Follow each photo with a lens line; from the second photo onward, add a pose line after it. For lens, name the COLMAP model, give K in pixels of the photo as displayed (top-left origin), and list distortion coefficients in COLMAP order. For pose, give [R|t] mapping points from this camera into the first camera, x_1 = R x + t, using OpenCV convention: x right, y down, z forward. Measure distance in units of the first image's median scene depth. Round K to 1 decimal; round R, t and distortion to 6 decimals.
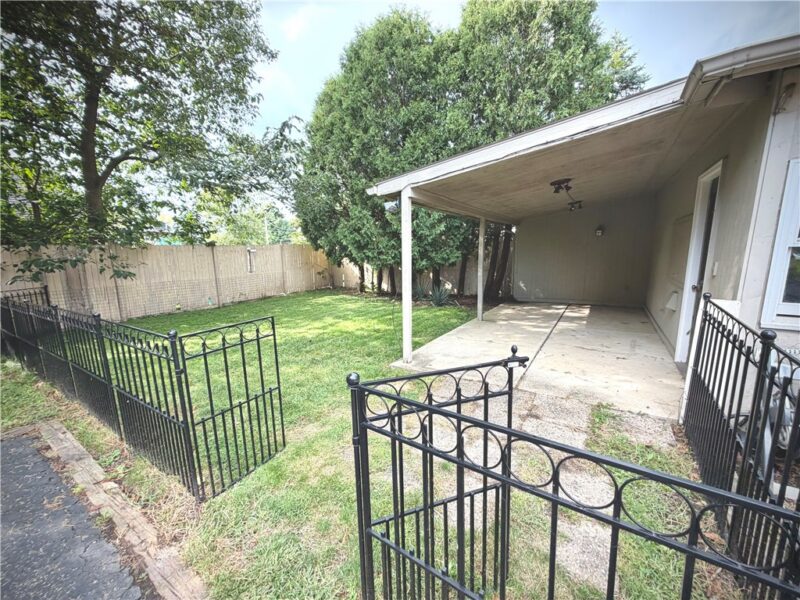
lens RADIAL K [[318.8, 0, 395.8], [0, 318.8, 295.1], [0, 0, 1]] dist [-0.000613, -0.000152]
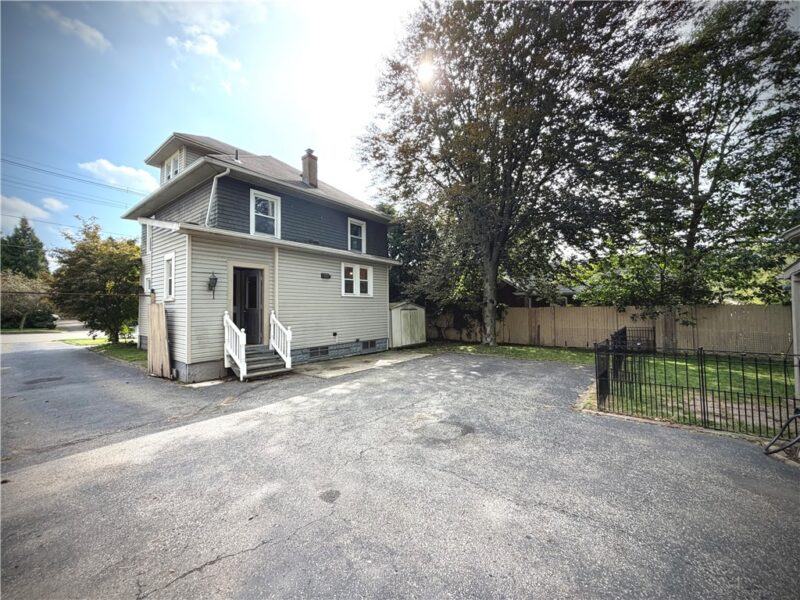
lens RADIAL K [[318.8, 0, 395.8], [0, 318.8, 295.1], [0, 0, 1]] dist [-0.000613, -0.000152]
pose [[-0.081112, -0.022648, -0.996448, 0.711632], [-0.140197, 0.990062, -0.011090, 0.016955], [0.986796, 0.138799, -0.083481, -0.298967]]
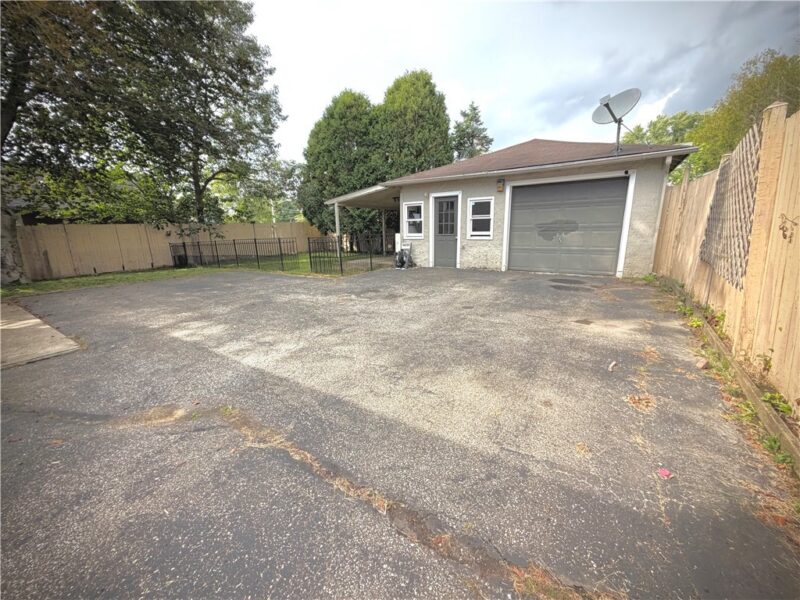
lens RADIAL K [[318.8, 0, 395.8], [0, 318.8, 295.1], [0, 0, 1]] dist [-0.000613, -0.000152]
pose [[0.999937, -0.005874, -0.009604, 0.274126], [0.006454, 0.998085, 0.061514, 0.163472], [0.009224, -0.061572, 0.998060, -0.923988]]
